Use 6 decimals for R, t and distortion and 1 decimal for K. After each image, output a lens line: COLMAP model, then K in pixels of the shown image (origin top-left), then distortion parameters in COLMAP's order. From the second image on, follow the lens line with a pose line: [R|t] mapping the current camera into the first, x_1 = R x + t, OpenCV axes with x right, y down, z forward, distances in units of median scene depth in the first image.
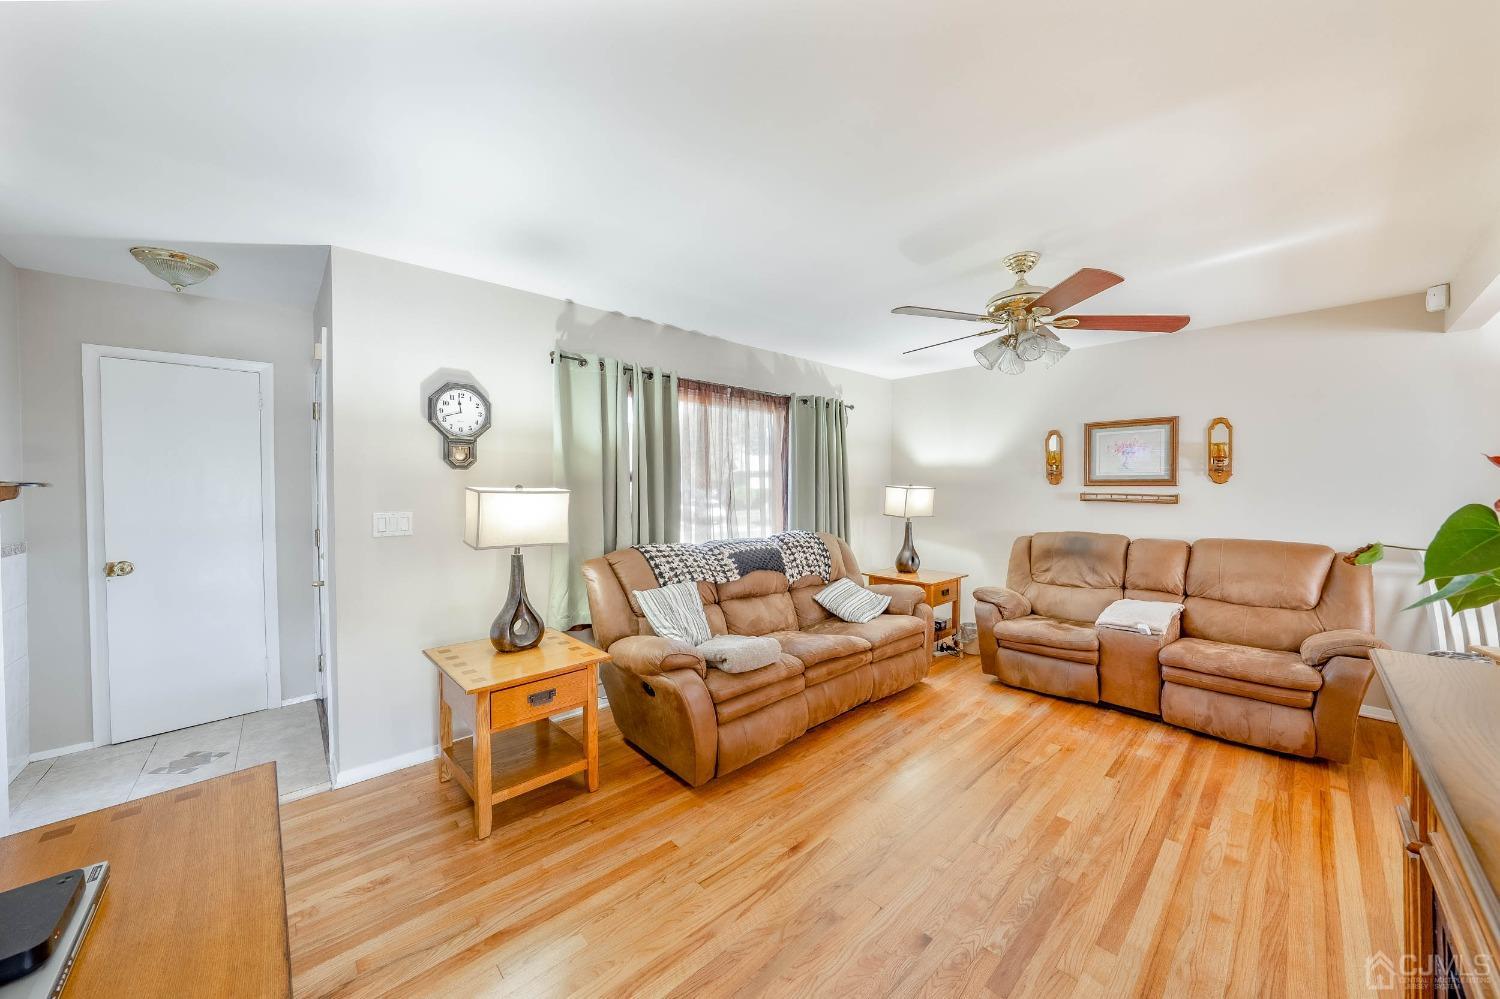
lens RADIAL K [[523.6, 0, 759.7], [0, 523.6, 495.2], [0, 0, 1]] dist [-0.008881, 0.000127]
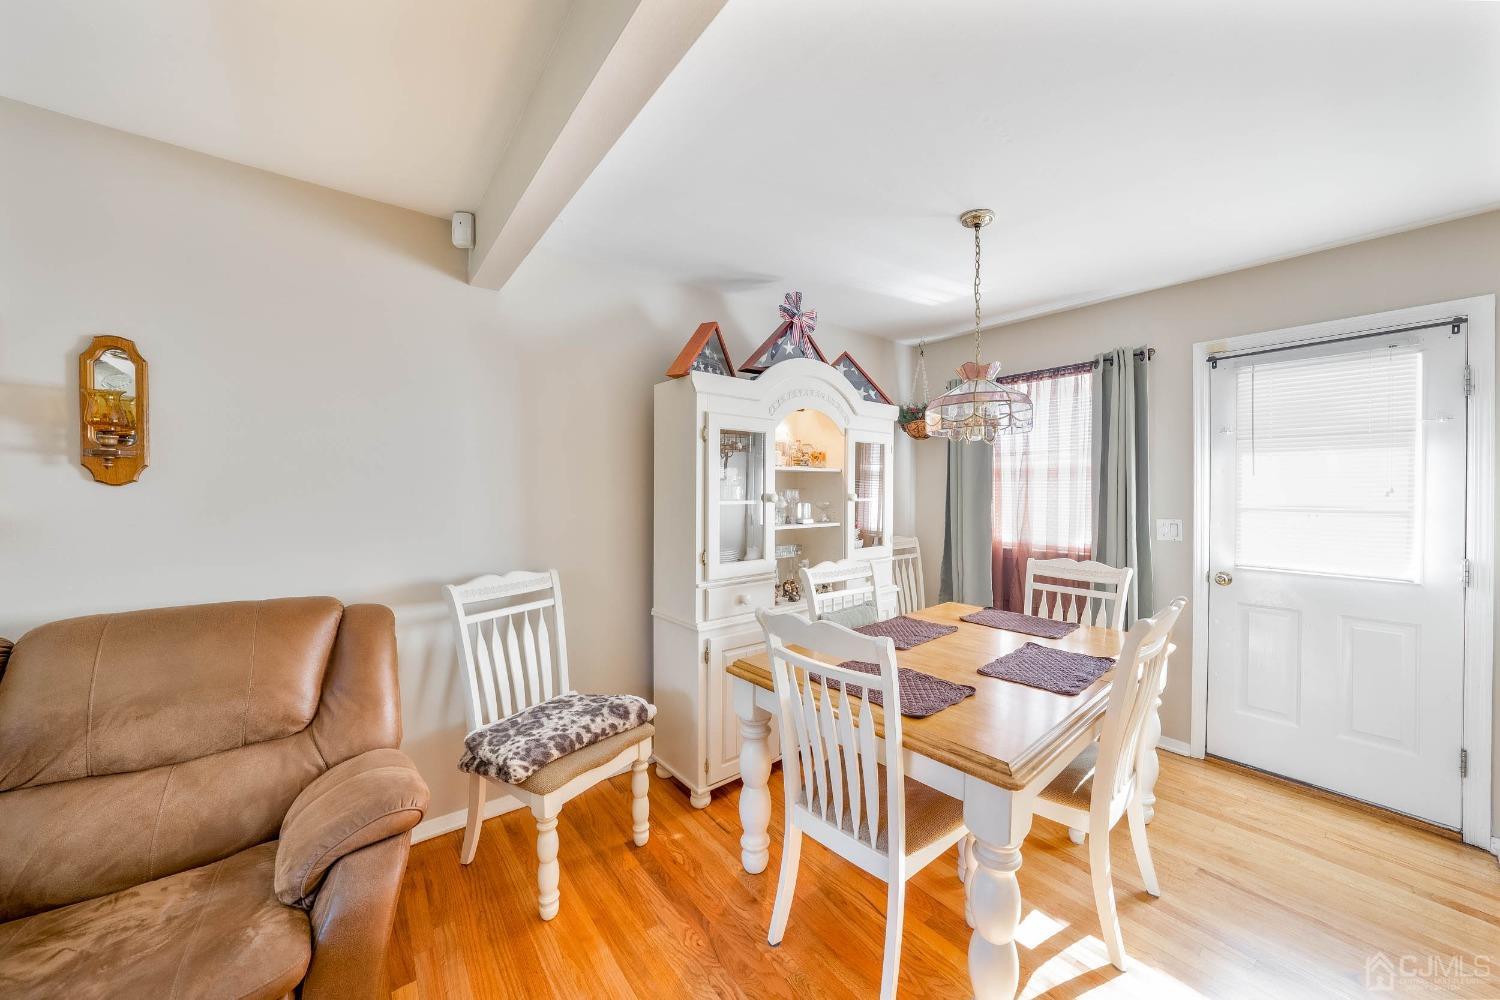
lens RADIAL K [[505.5, 0, 750.0], [0, 505.5, 500.0], [0, 0, 1]] dist [-0.000602, 0.000076]
pose [[0.079472, -0.005549, 0.996822, 0.534970], [0.017255, 0.999842, 0.004191, -0.001925], [-0.996688, 0.016867, 0.079556, 0.458494]]
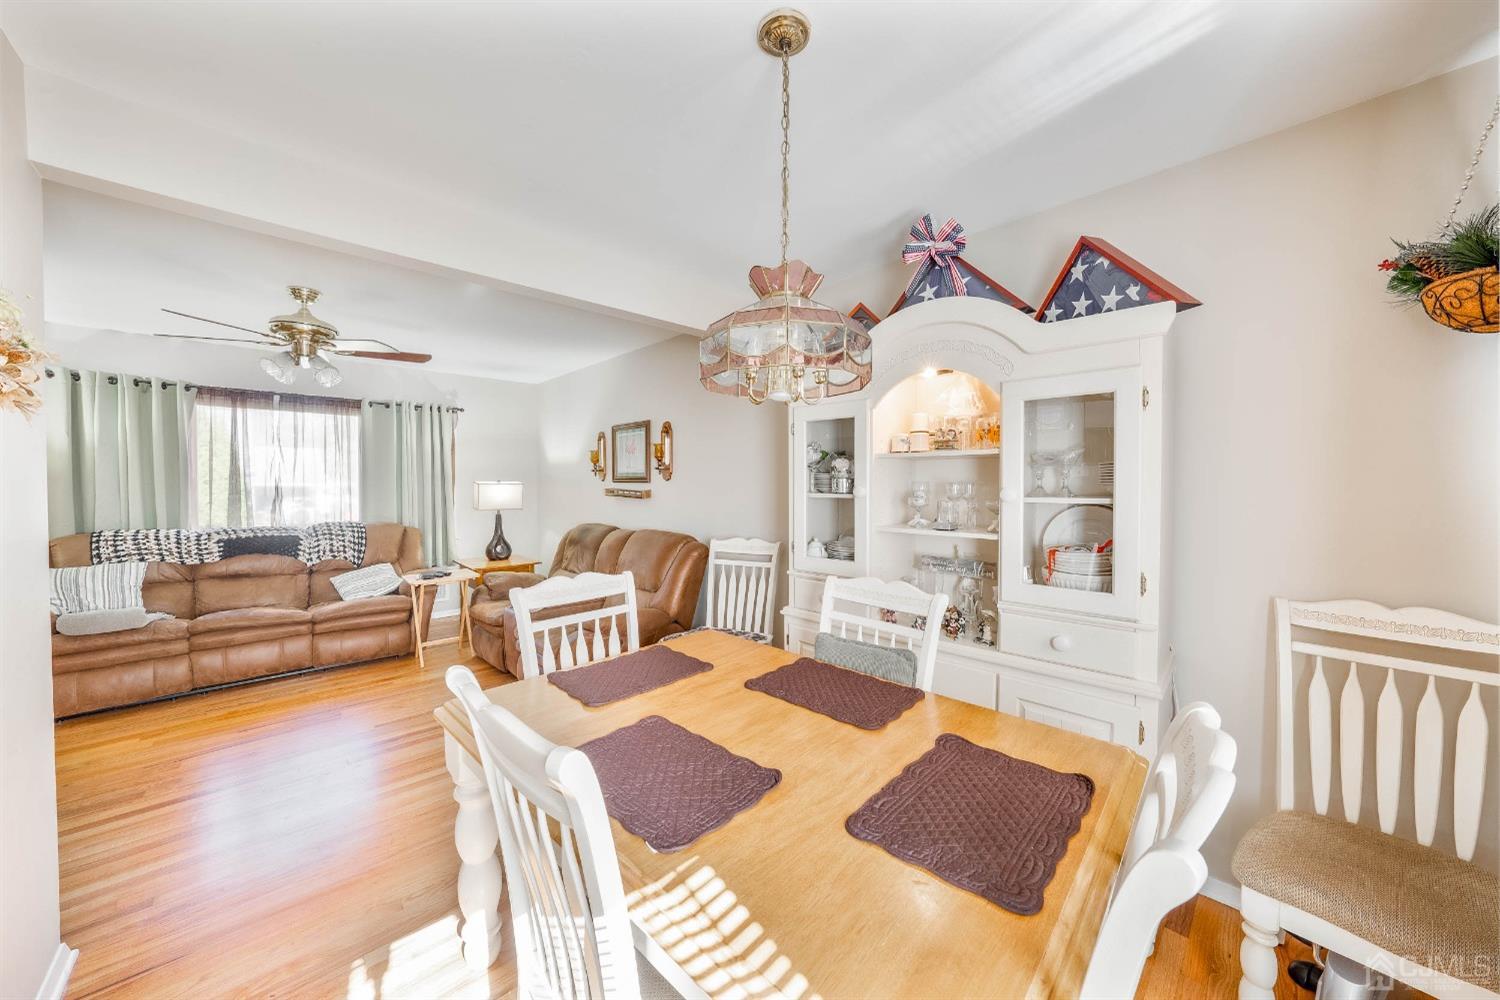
lens RADIAL K [[510.1, 0, 750.3], [0, 510.1, 497.0], [0, 0, 1]] dist [-0.044345, 0.009290]
pose [[0.999648, 0.005360, 0.025991, 1.110431], [-0.005653, 0.999921, 0.011218, -0.000226], [-0.025929, -0.011361, 0.999599, -0.112173]]
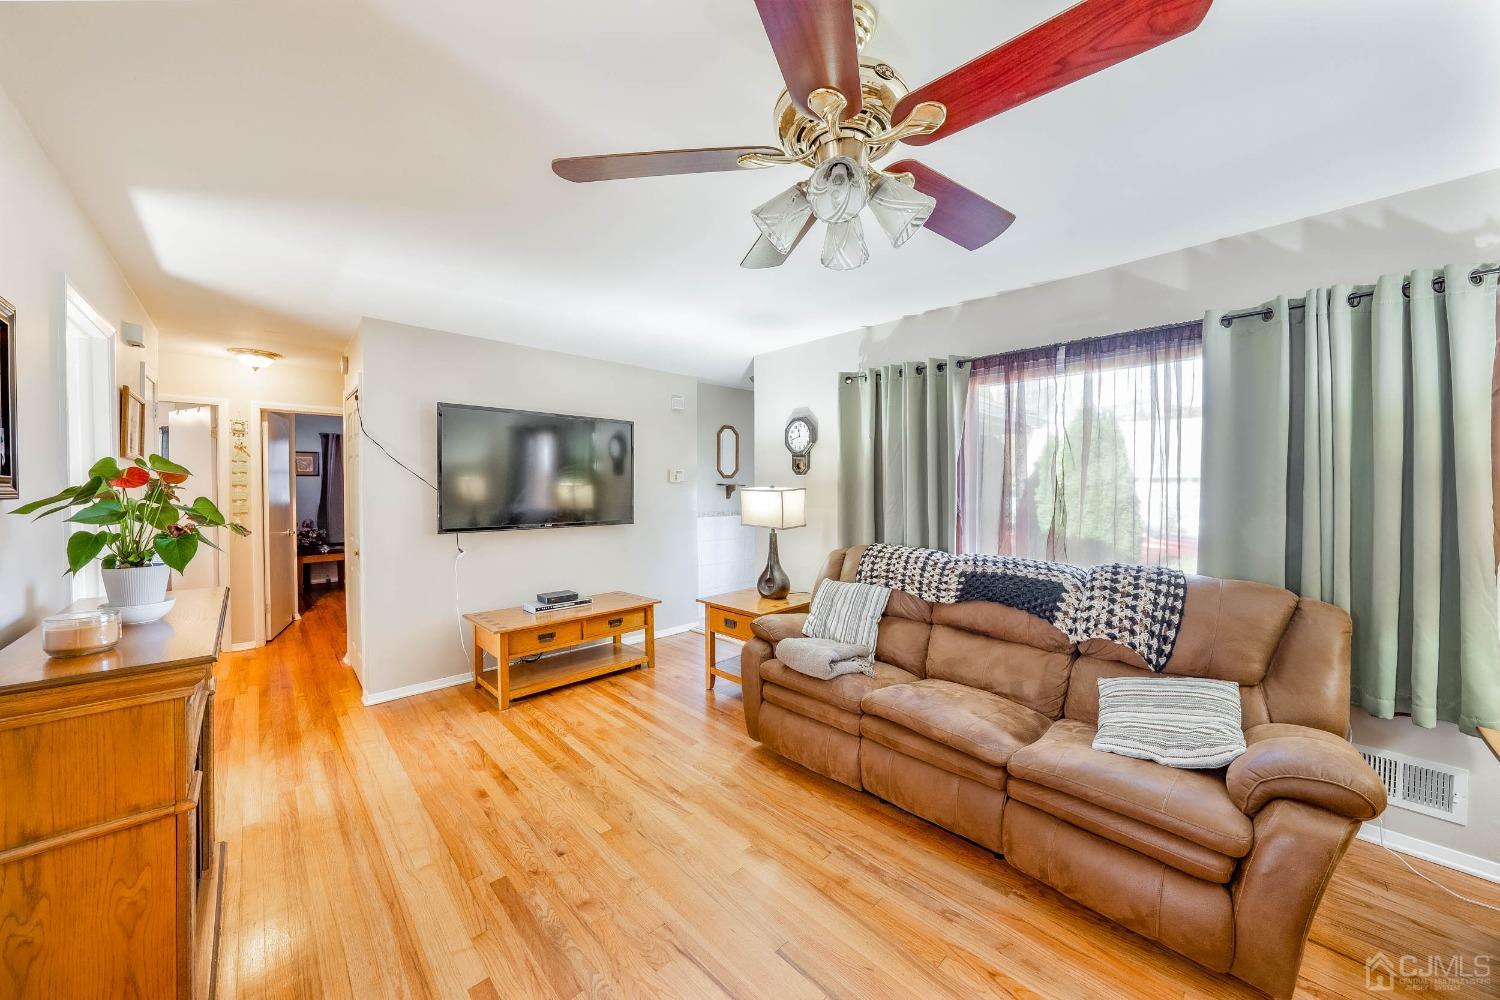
lens RADIAL K [[523.6, 0, 759.7], [0, 523.6, 495.7], [0, 0, 1]] dist [-0.008881, 0.000127]
pose [[0.038565, 0.020948, -0.999036, 0.741788], [-0.016316, 0.999660, 0.020331, -0.015013], [0.999123, 0.015516, 0.038894, 0.674192]]
